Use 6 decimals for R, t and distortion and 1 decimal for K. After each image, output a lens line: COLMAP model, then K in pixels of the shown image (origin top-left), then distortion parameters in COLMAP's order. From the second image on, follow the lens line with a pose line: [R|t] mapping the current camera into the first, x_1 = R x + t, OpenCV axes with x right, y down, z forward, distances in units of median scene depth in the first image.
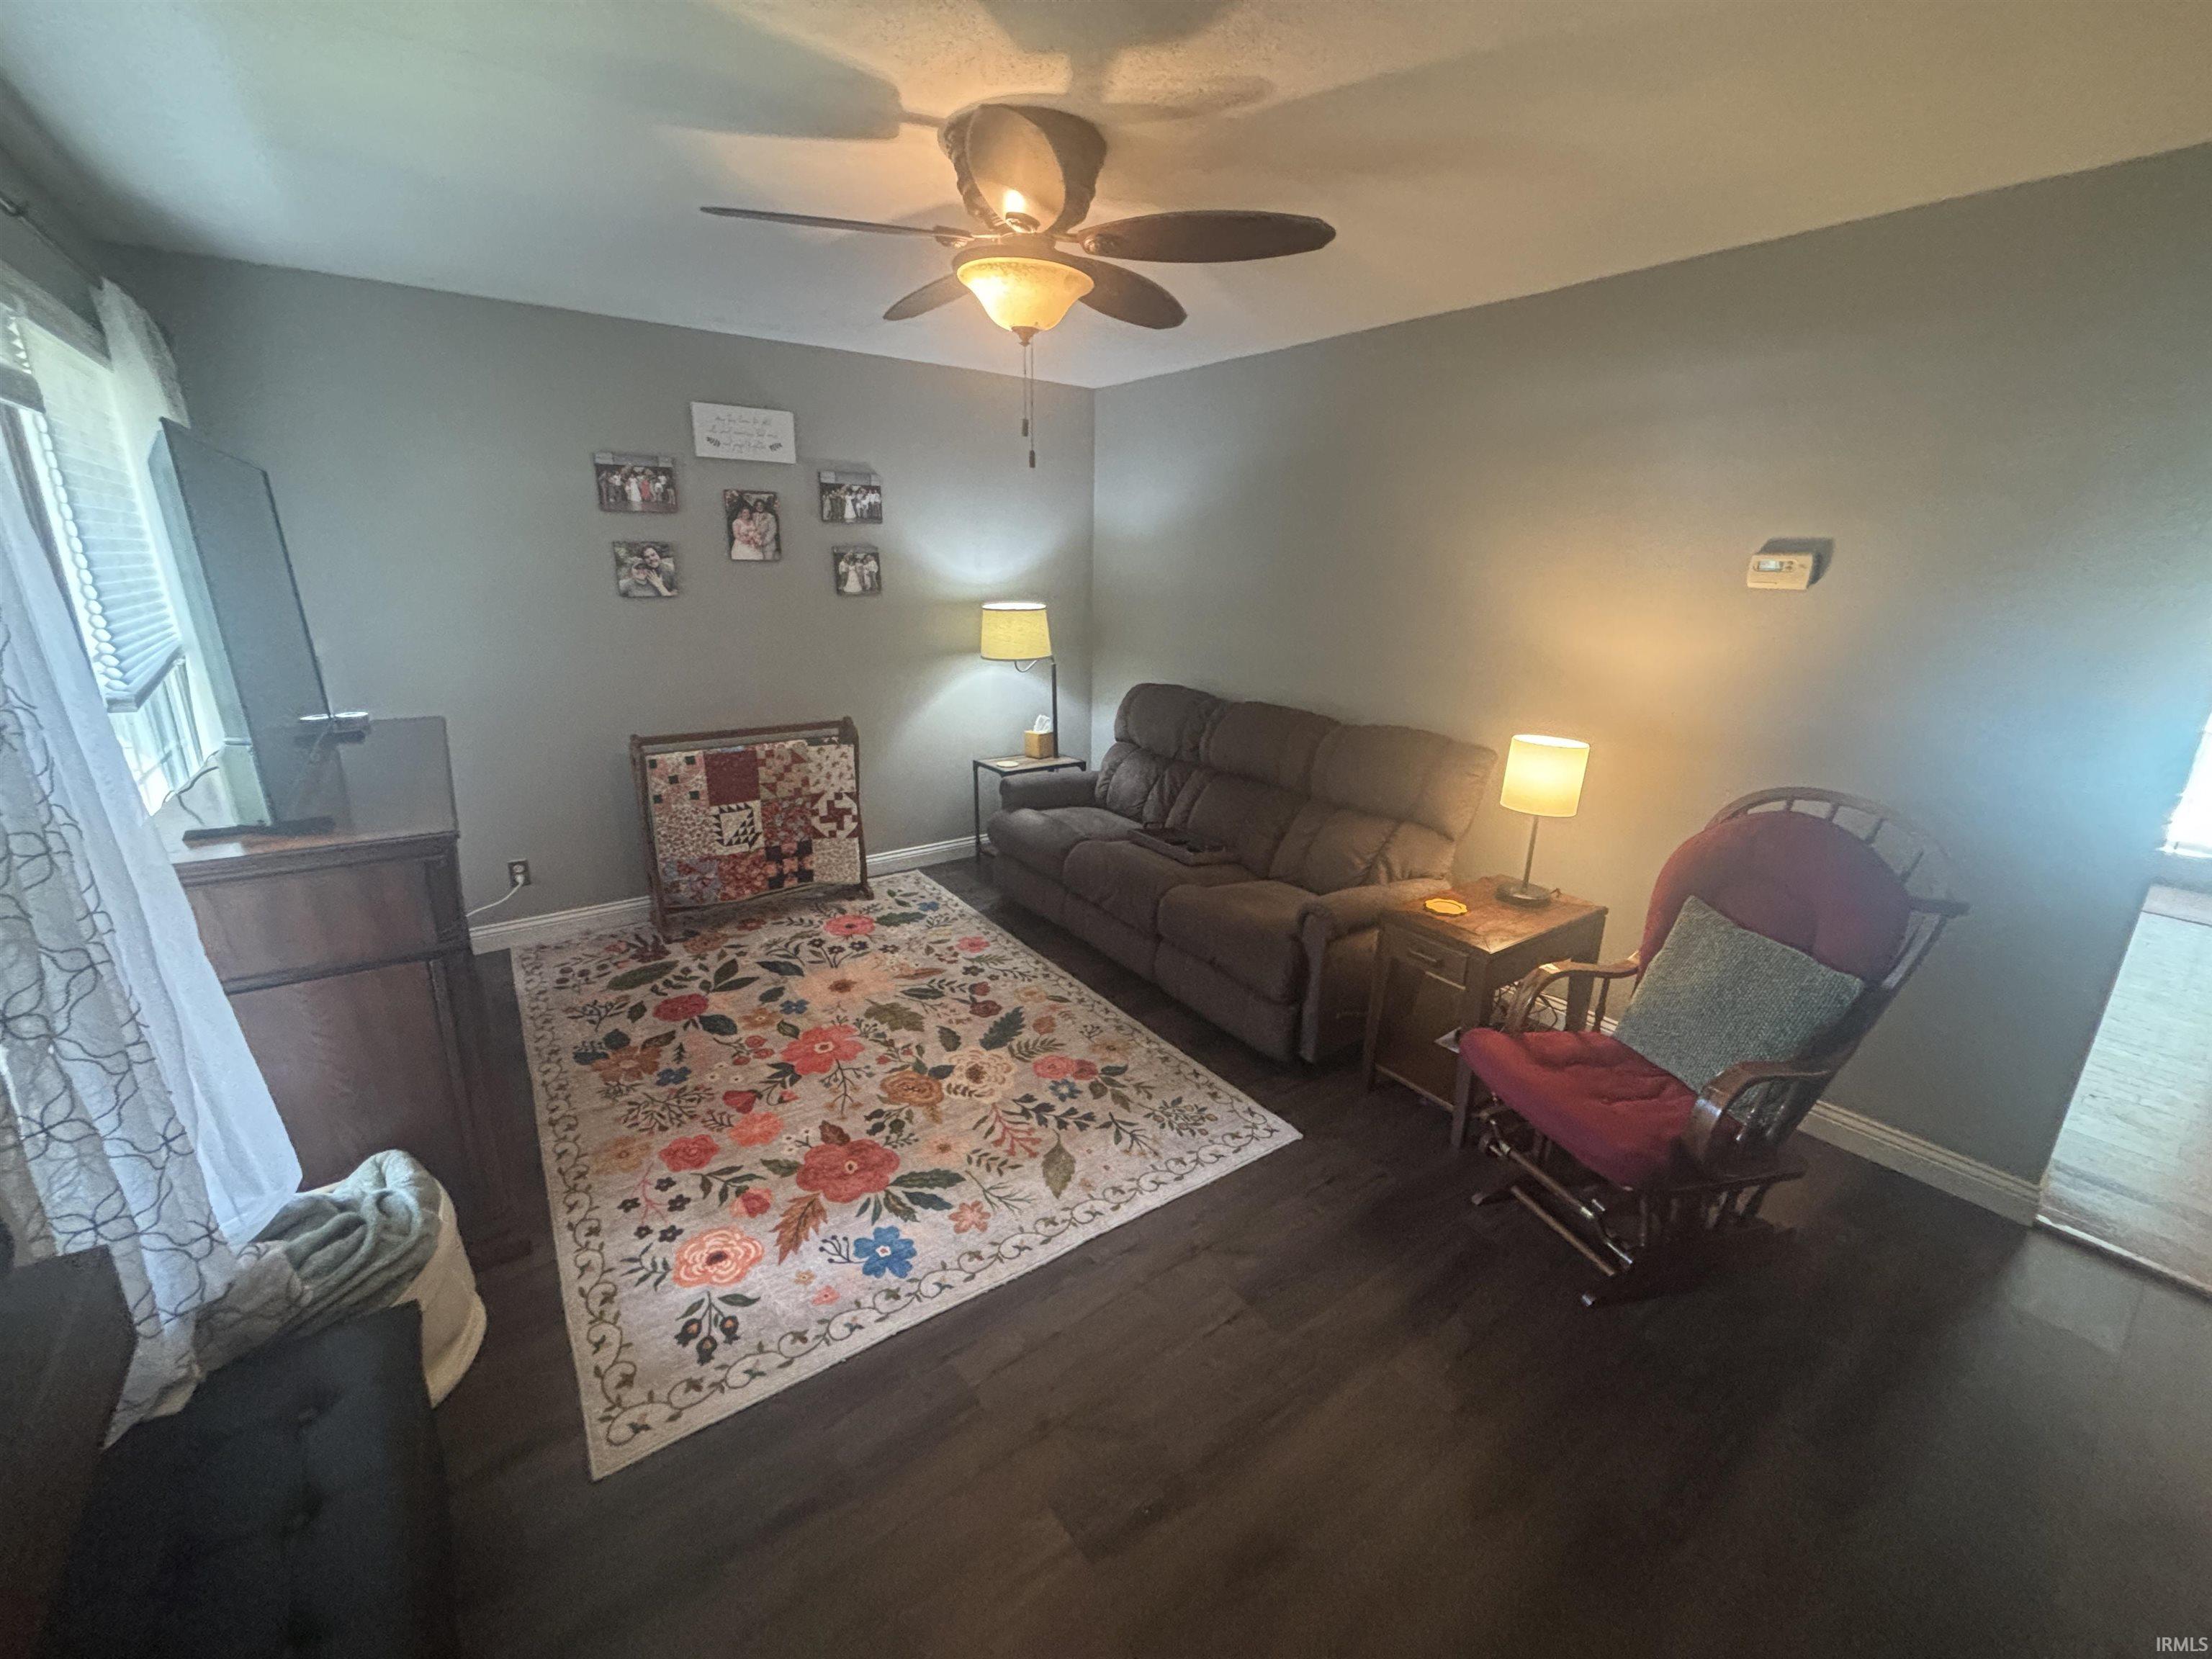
lens RADIAL K [[890.8, 0, 1096.4], [0, 890.8, 834.4], [0, 0, 1]] dist [-0.006927, -0.000098]
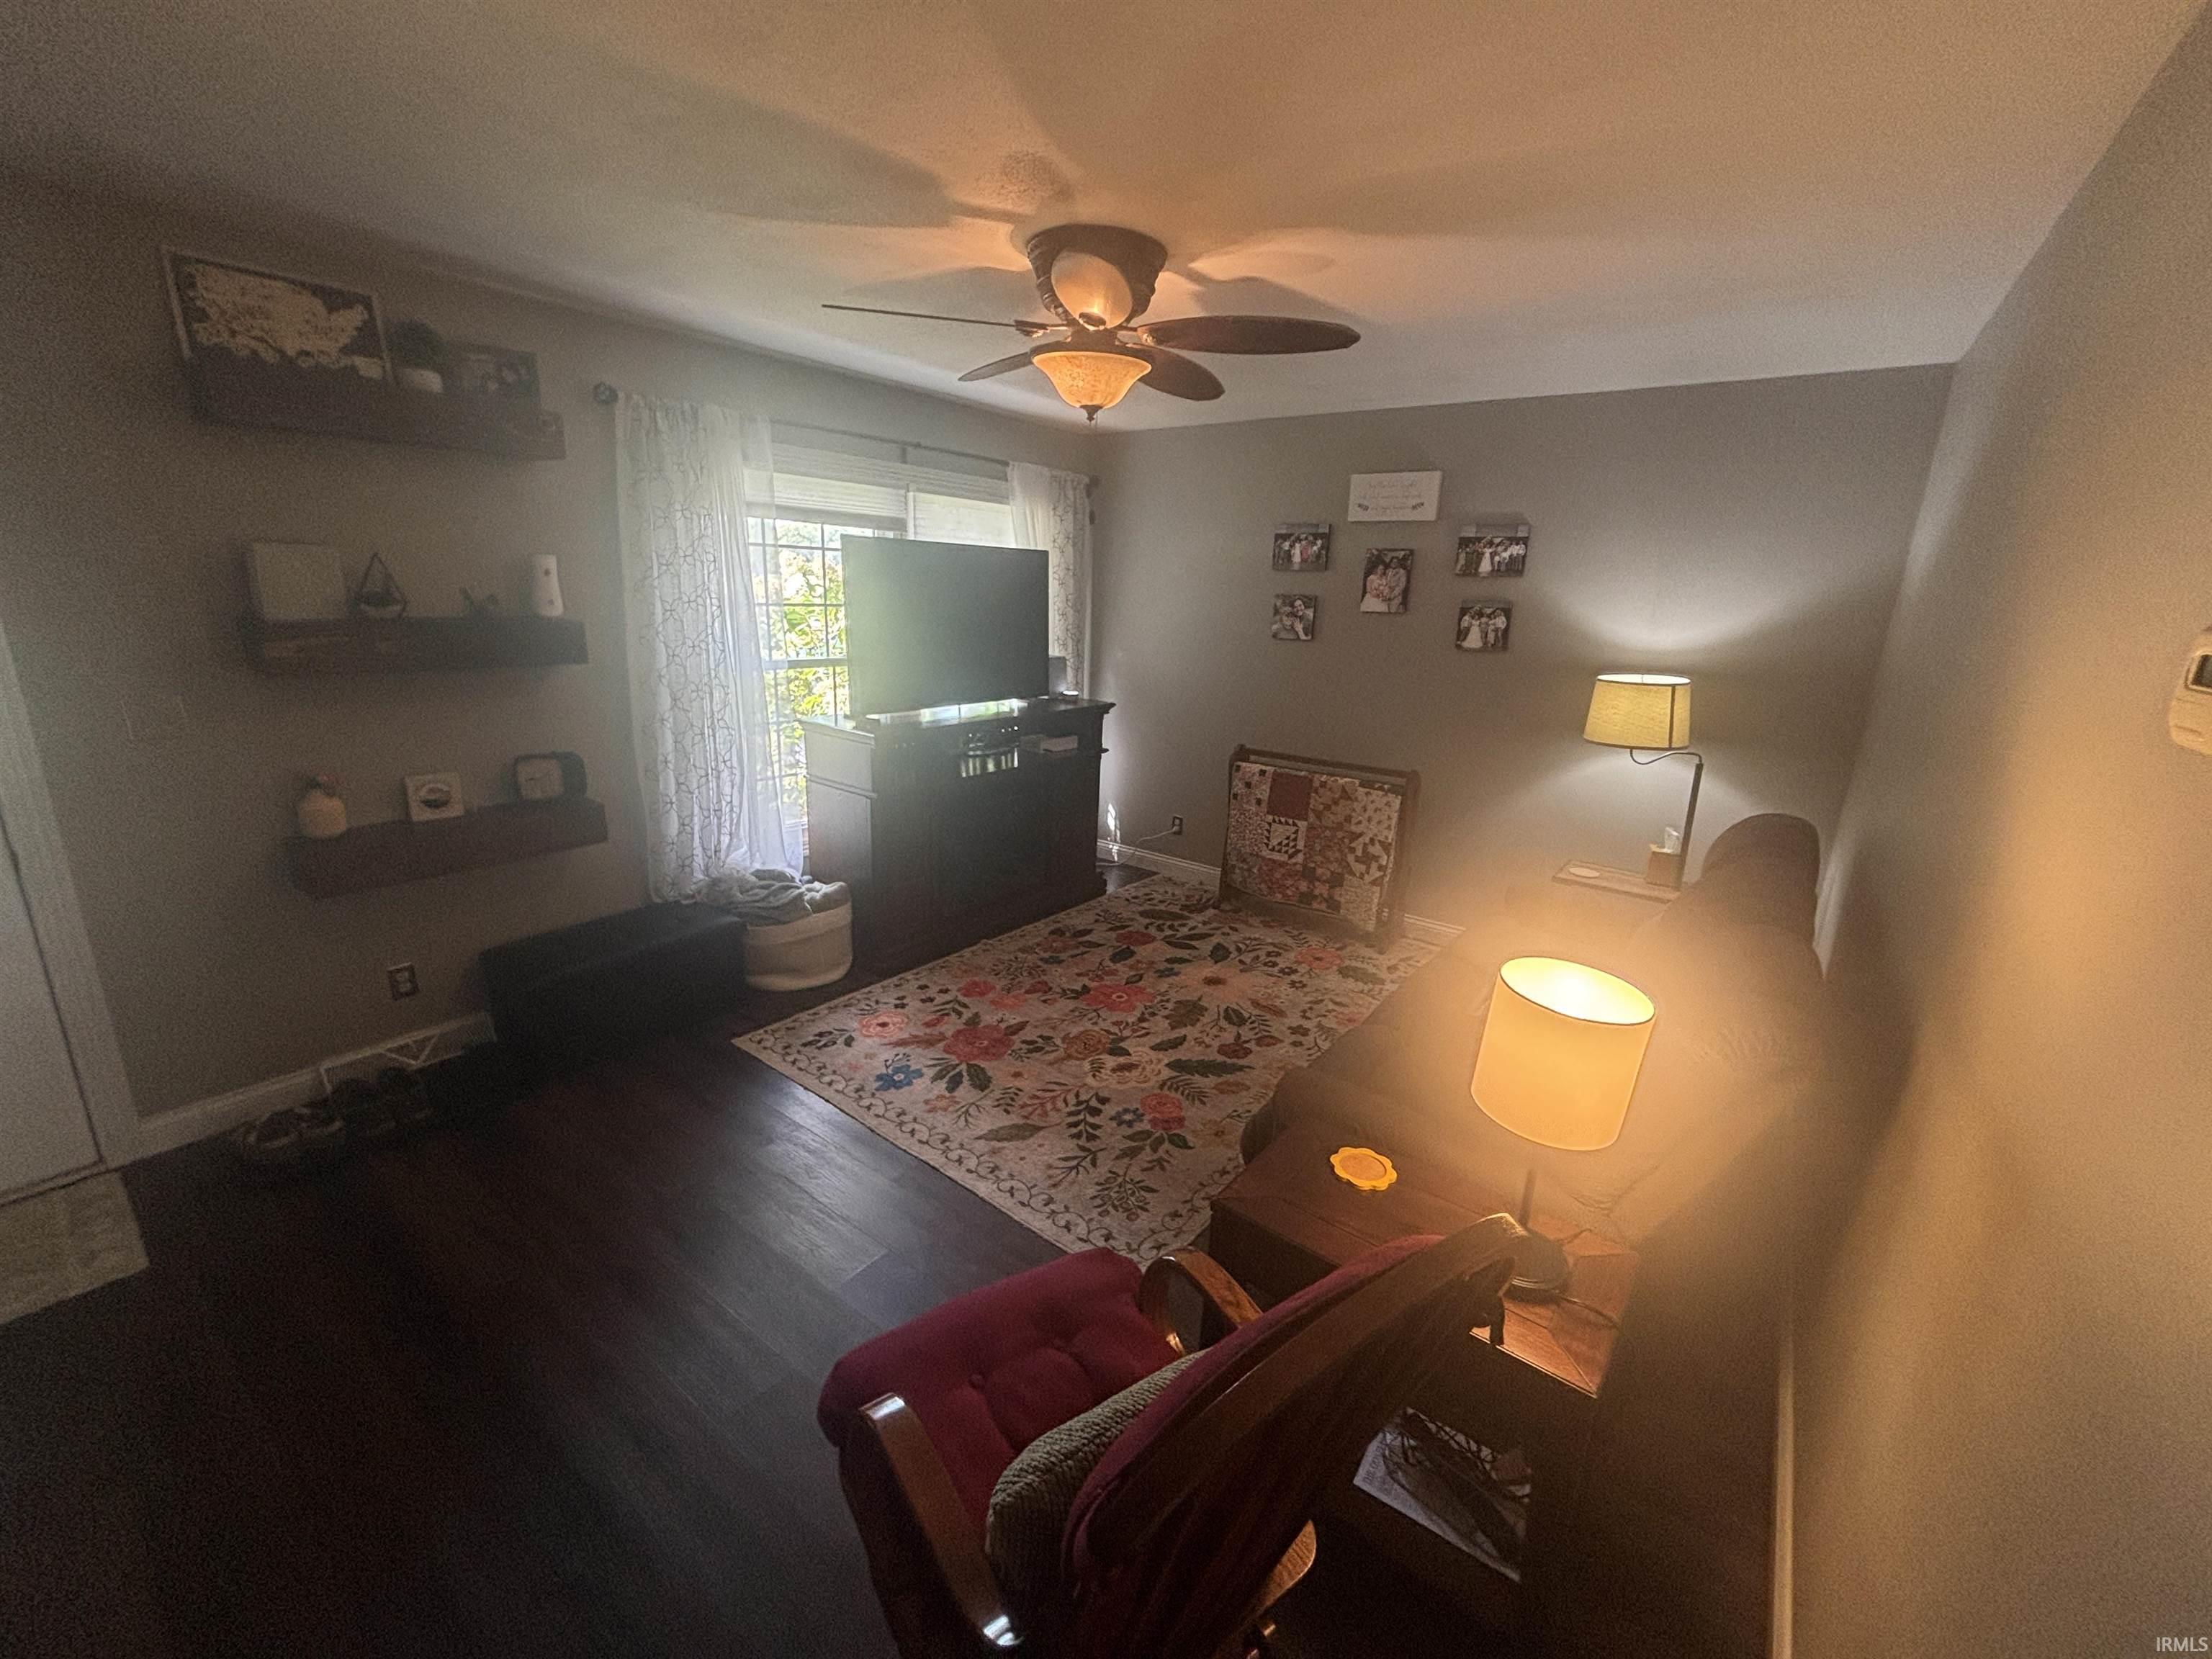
lens RADIAL K [[889.0, 0, 1106.0], [0, 889.0, 829.5], [0, 0, 1]] dist [0.033027, -0.000158]
pose [[0.284946, 0.248516, -0.925767, 0.699588], [-0.311230, 0.937466, 0.155862, -0.149204], [0.906610, 0.243714, 0.344473, 0.458024]]
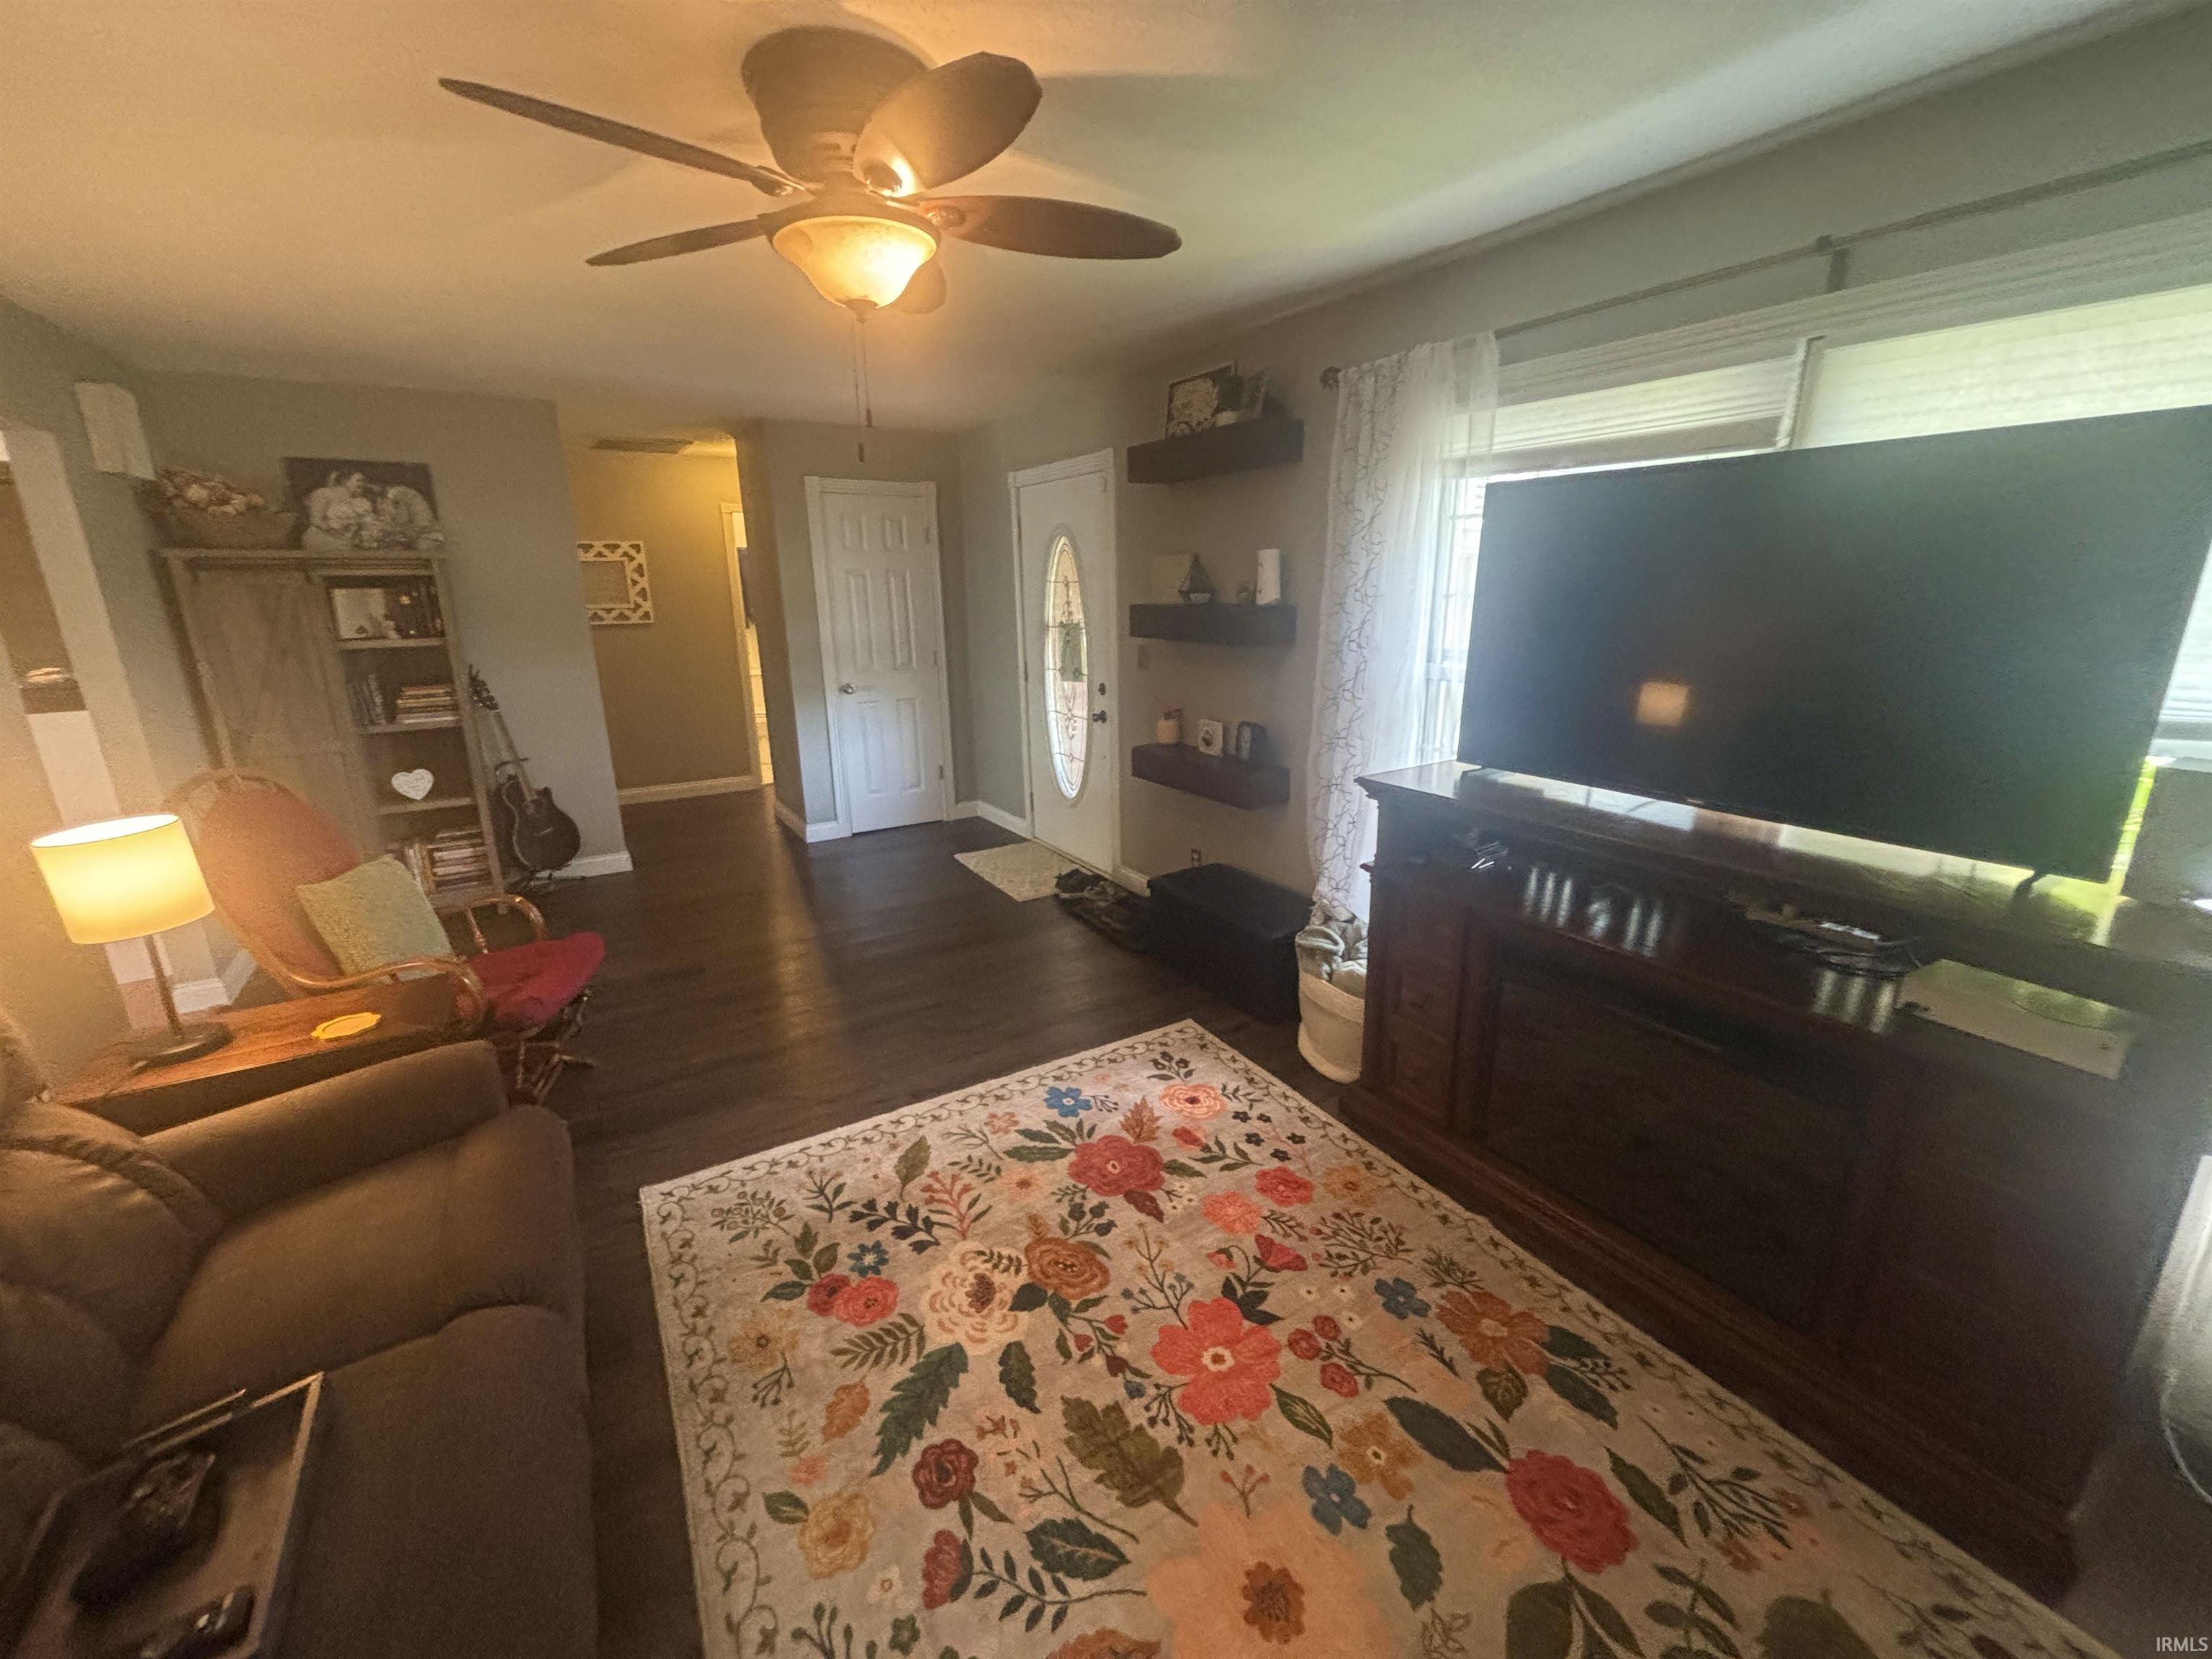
lens RADIAL K [[890.8, 0, 1096.4], [0, 890.8, 834.4], [0, 0, 1]] dist [-0.006927, -0.000098]
pose [[-0.997144, -0.035945, 0.066416, -0.227404], [0.006989, 0.831760, 0.555092, -0.373924], [-0.075195, 0.553971, -0.829133, 1.199578]]
